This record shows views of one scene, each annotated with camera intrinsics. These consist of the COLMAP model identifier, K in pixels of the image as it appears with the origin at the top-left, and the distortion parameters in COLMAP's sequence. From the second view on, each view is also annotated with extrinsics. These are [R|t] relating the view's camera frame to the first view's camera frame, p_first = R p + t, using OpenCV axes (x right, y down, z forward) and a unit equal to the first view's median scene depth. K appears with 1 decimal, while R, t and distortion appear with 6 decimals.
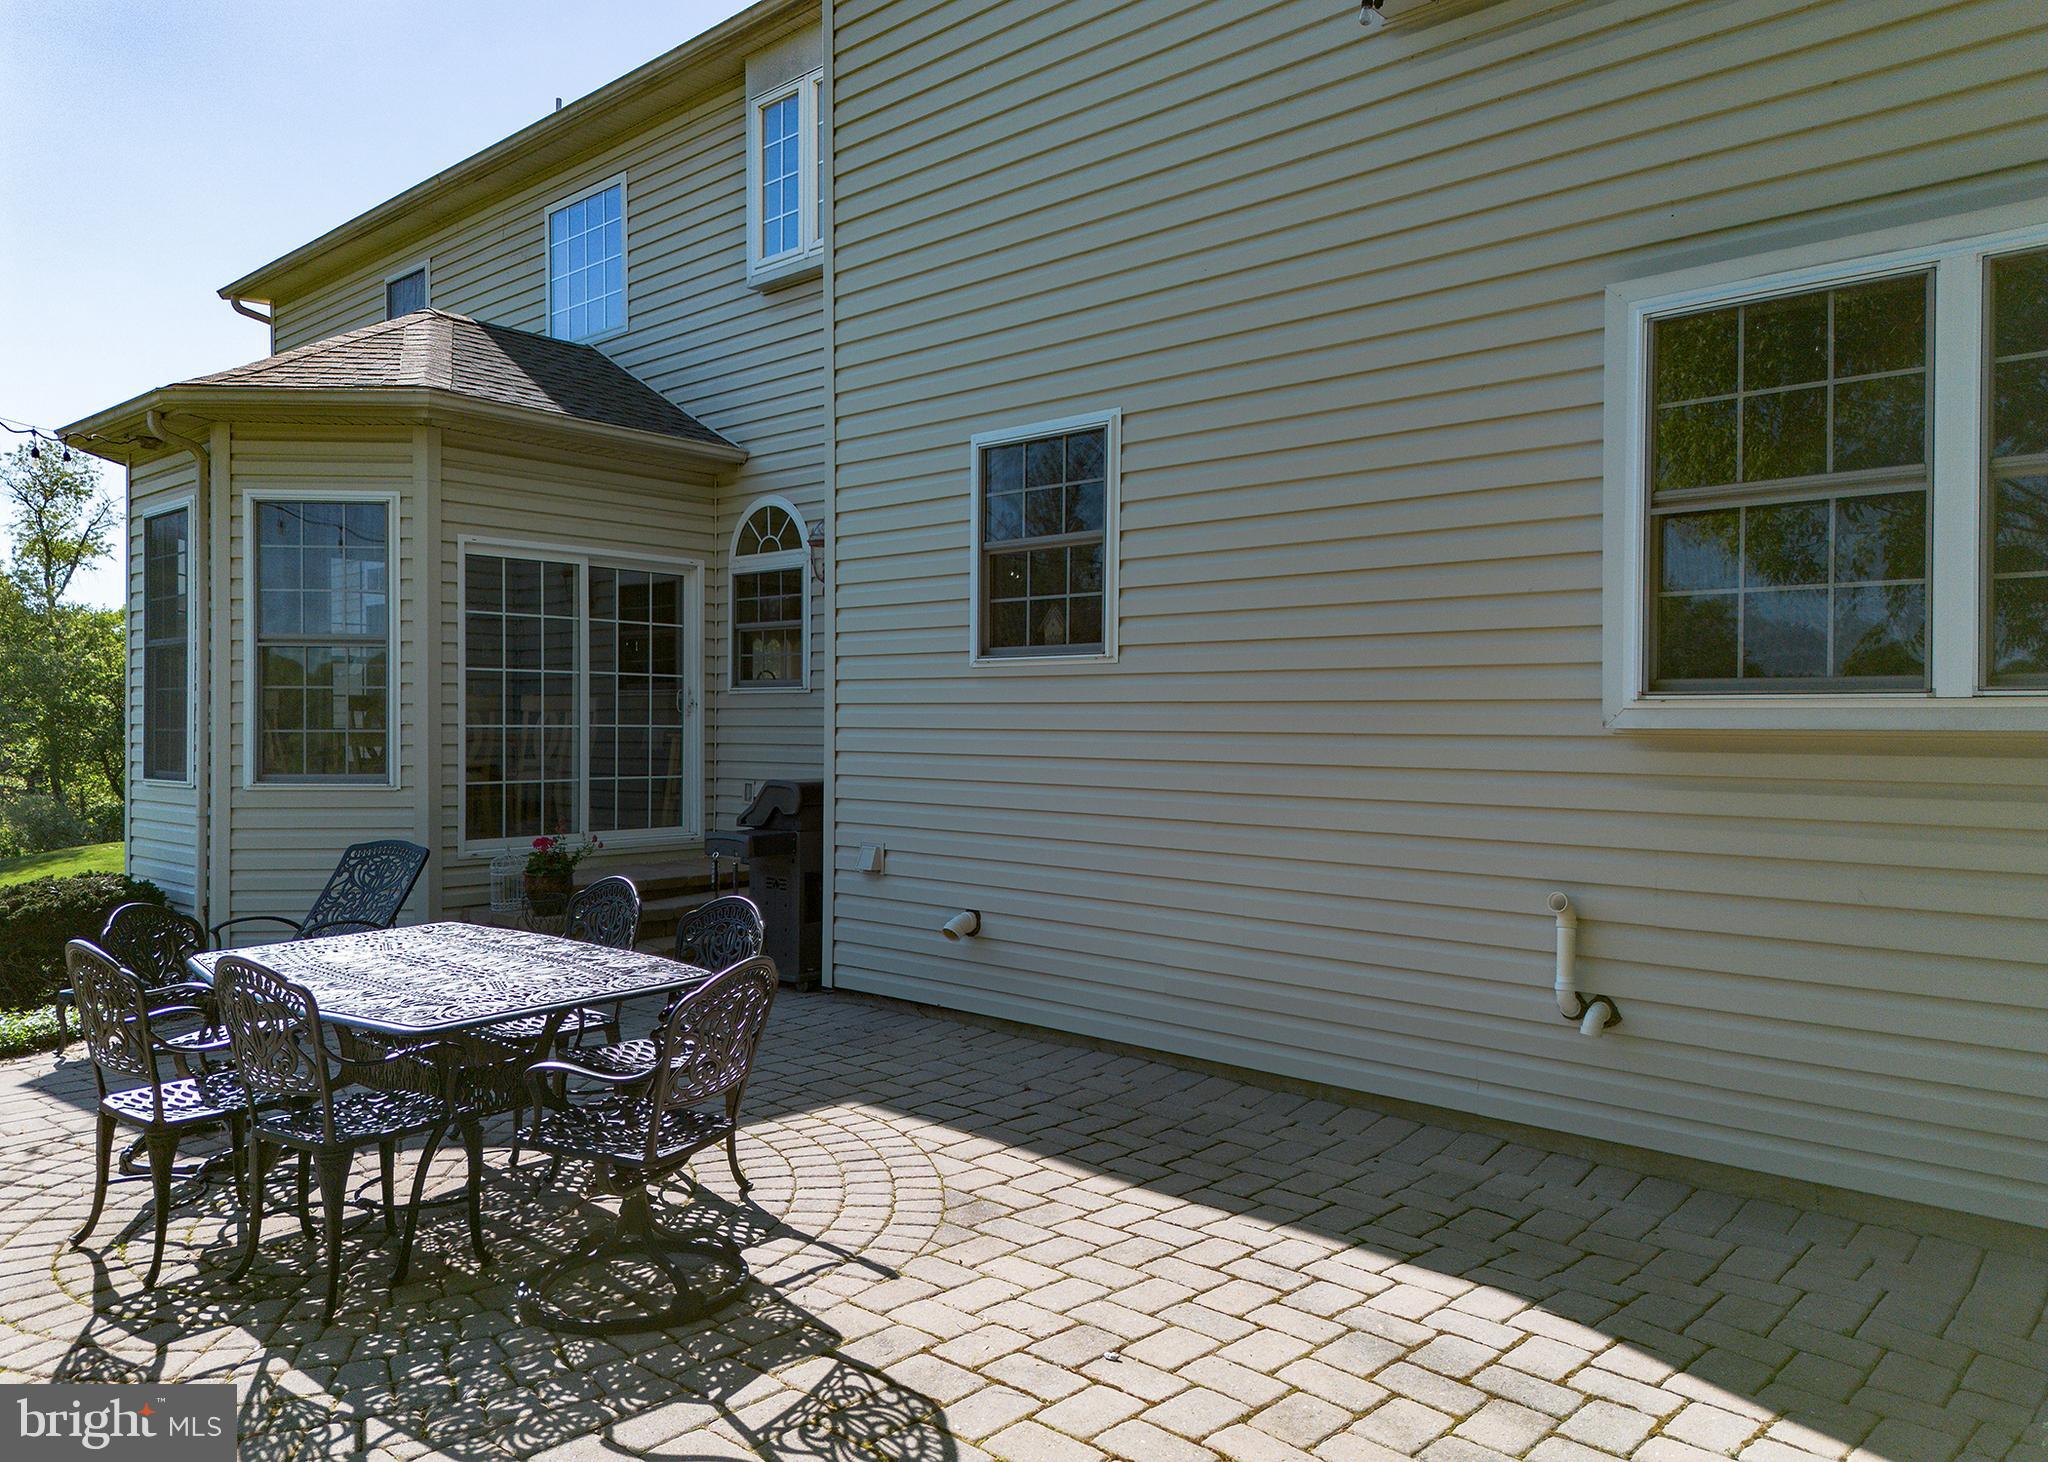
lens RADIAL K [[1435.0, 0, 1024.0], [0, 1435.0, 731.0], [0, 0, 1]] dist [0.077919, -0.074313]
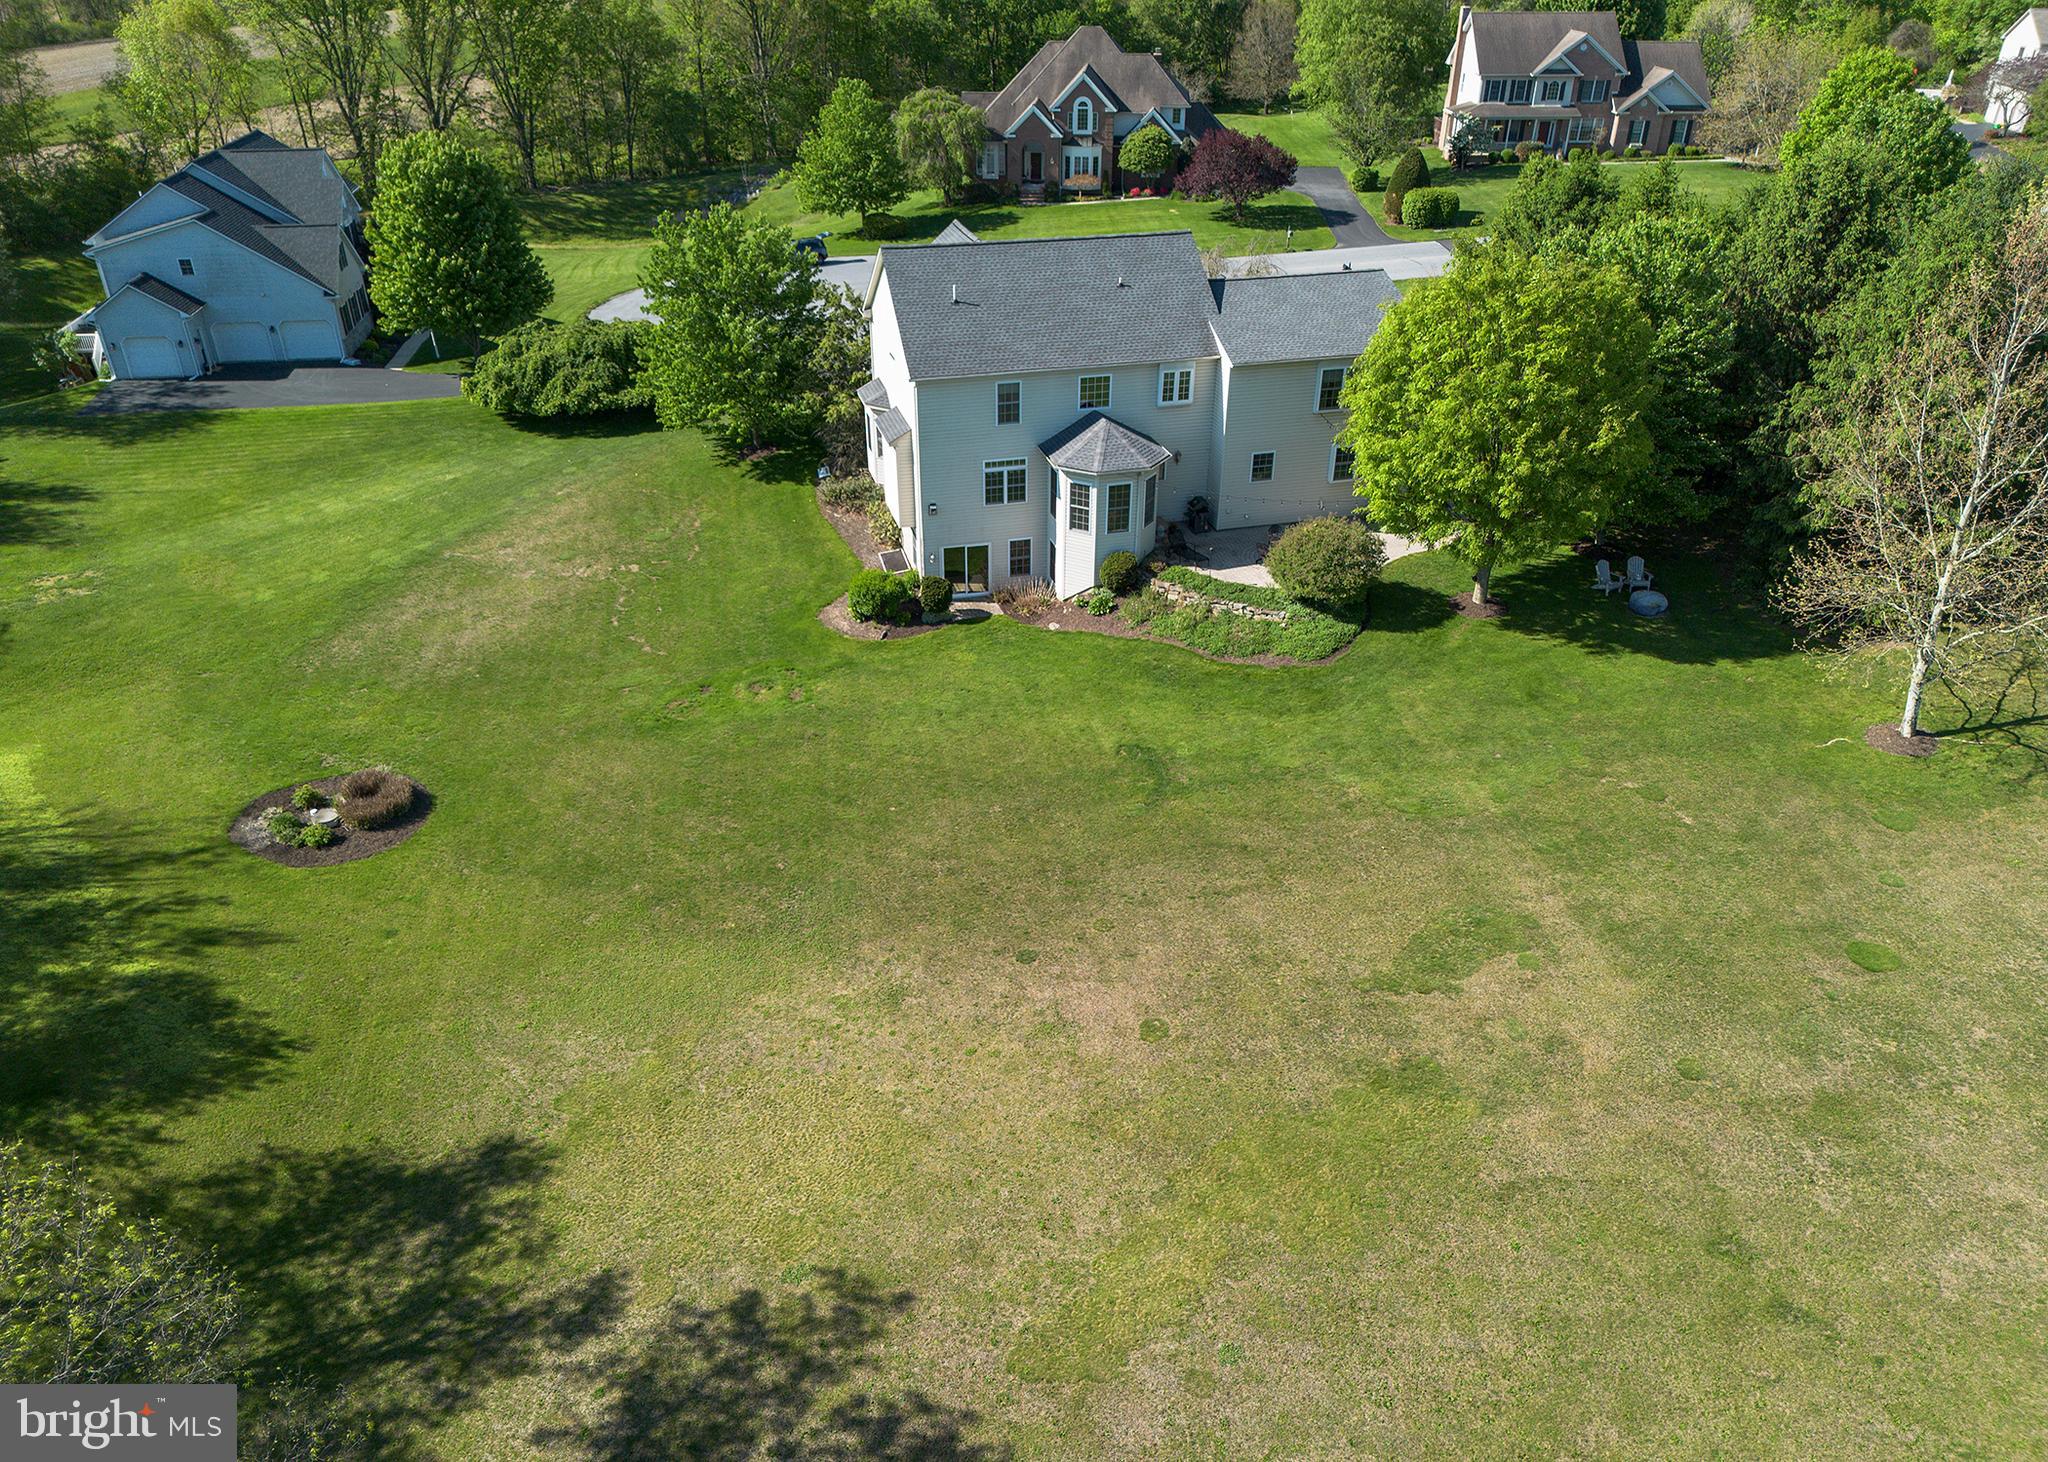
lens RADIAL K [[1408.5, 0, 1017.3], [0, 1408.5, 771.2], [0, 0, 1]] dist [0.072883, -0.069243]
pose [[0.544735, -0.430671, 0.719573, -7.080327], [0.007449, 0.860508, 0.509383, -2.682304], [-0.838575, -0.272119, 0.471957, -1.994267]]
